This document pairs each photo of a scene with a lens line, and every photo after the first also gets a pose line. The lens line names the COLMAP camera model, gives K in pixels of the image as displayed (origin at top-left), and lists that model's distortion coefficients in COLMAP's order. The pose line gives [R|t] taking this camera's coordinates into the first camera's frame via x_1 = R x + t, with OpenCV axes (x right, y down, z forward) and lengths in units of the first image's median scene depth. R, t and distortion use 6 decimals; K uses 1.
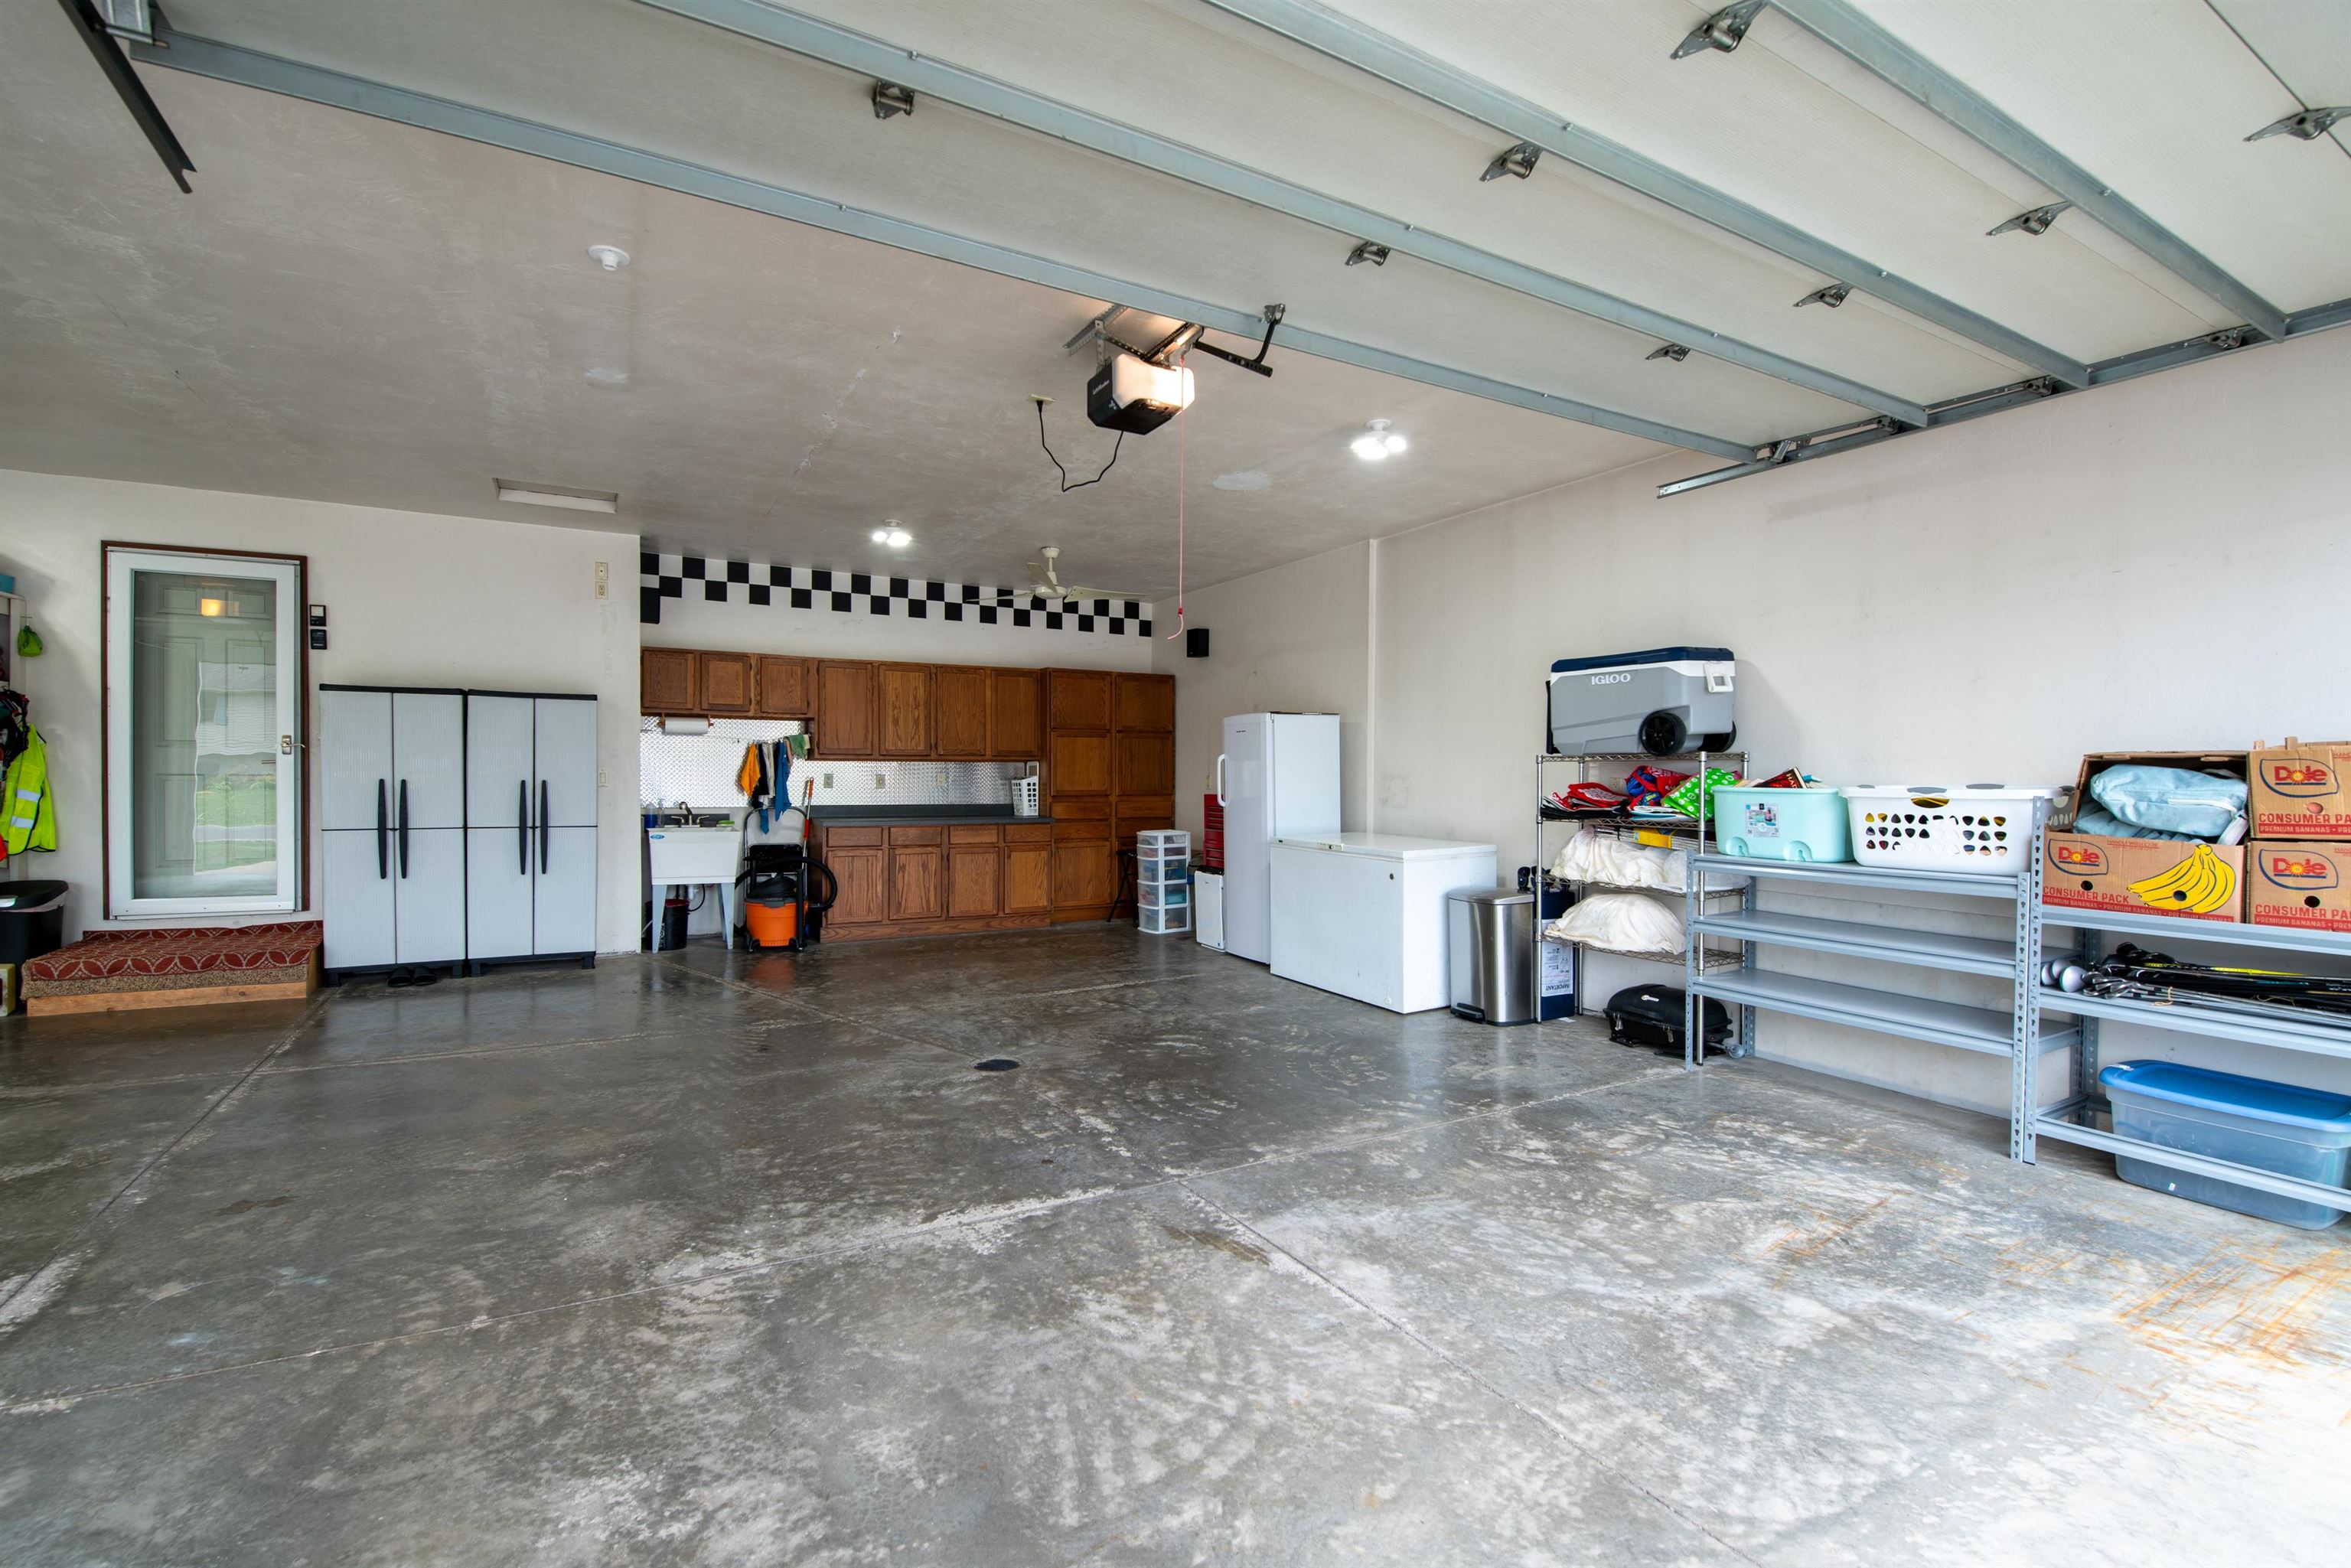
lens RADIAL K [[1027.5, 0, 1182.9], [0, 1027.5, 779.2], [0, 0, 1]] dist [-0.000427, -0.003970]
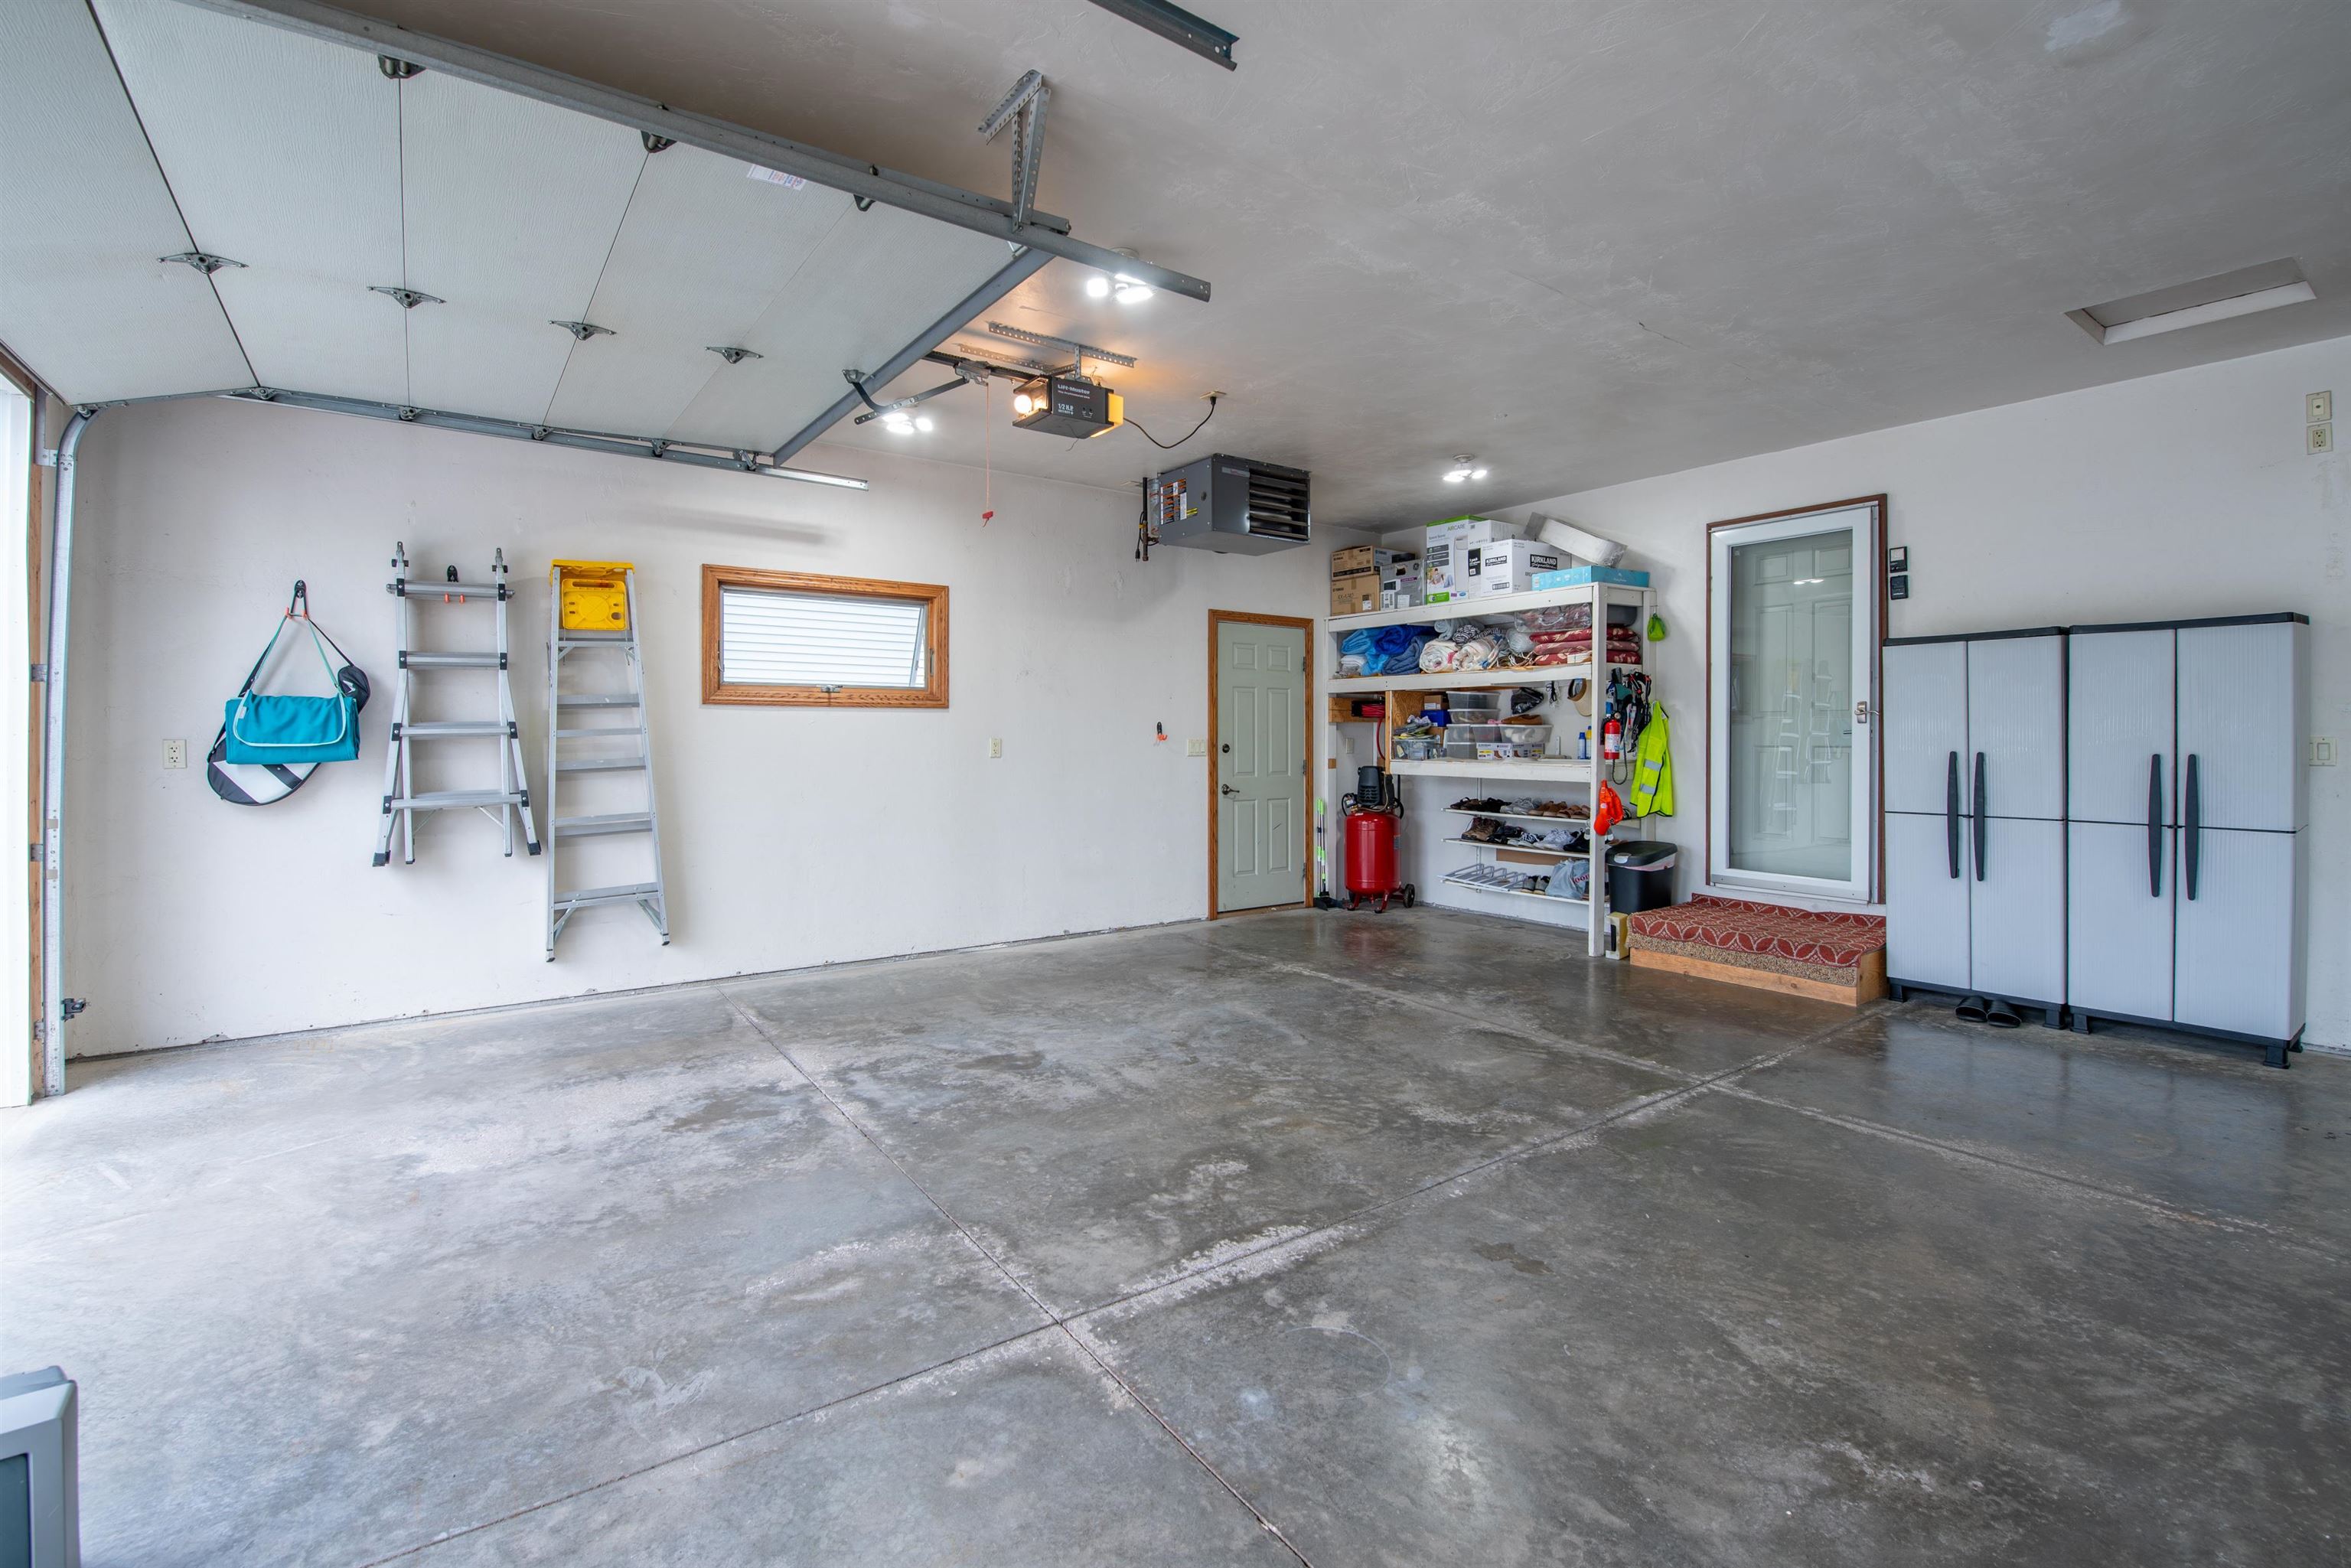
lens RADIAL K [[1027.5, 0, 1277.8], [0, 1027.5, 739.9], [0, 0, 1]] dist [-0.000427, -0.003970]
pose [[0.103581, -0.007822, -0.994590, -0.053181], [-0.005364, 0.999950, -0.008423, 0.000312], [0.994607, 0.006208, 0.103534, 0.446997]]
